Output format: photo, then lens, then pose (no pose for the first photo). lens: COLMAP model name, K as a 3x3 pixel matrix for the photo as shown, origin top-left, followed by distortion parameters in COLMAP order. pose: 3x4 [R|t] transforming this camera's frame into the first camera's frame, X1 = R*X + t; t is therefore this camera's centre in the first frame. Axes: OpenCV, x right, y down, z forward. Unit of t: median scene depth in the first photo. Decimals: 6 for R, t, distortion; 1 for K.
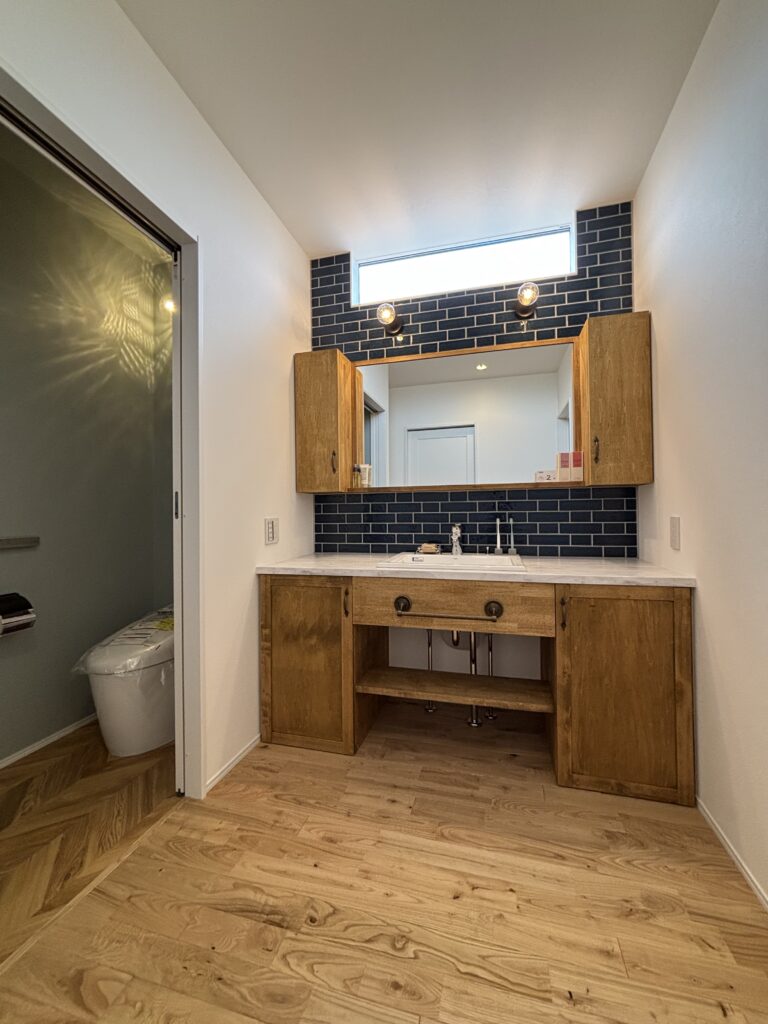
lens RADIAL K [[413.3, 0, 382.6], [0, 413.3, 507.1], [0, 0, 1]] dist [-0.001259, -0.000533]
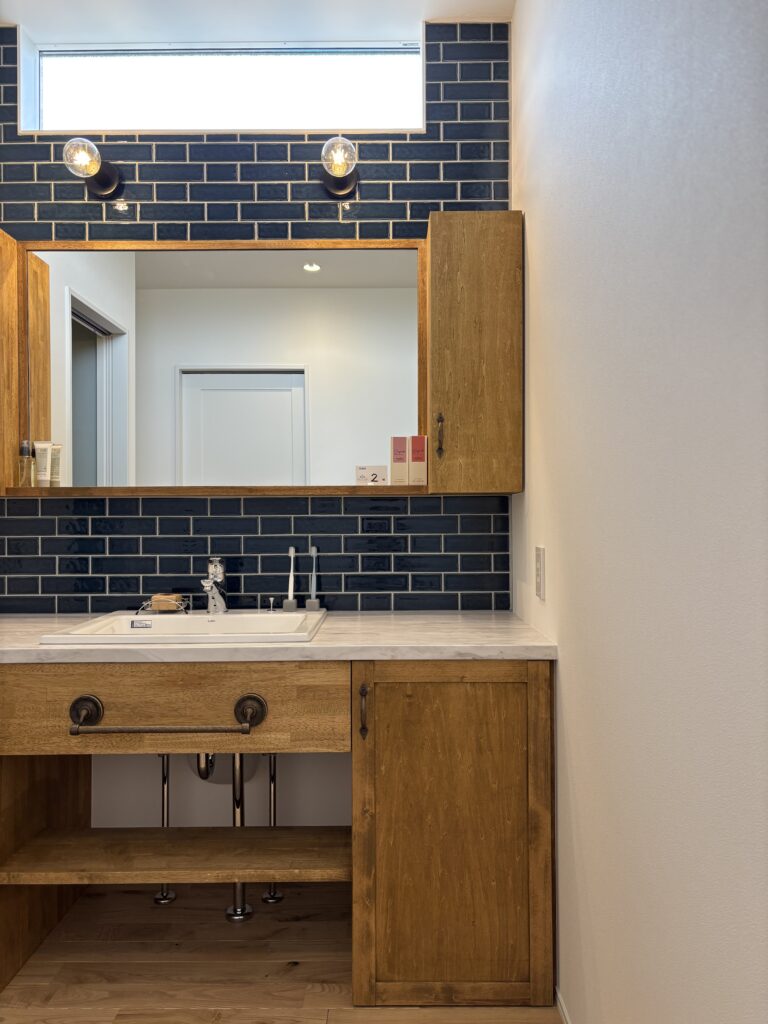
lens RADIAL K [[766.1, 0, 383.1], [0, 766.1, 516.0], [0, 0, 1]] dist [0.077287, -0.097022]
pose [[0.966549, 0.006228, 0.256406, 0.141158], [-0.008220, 0.999944, 0.006699, -0.025378], [-0.256350, -0.008582, 0.966546, -0.061928]]
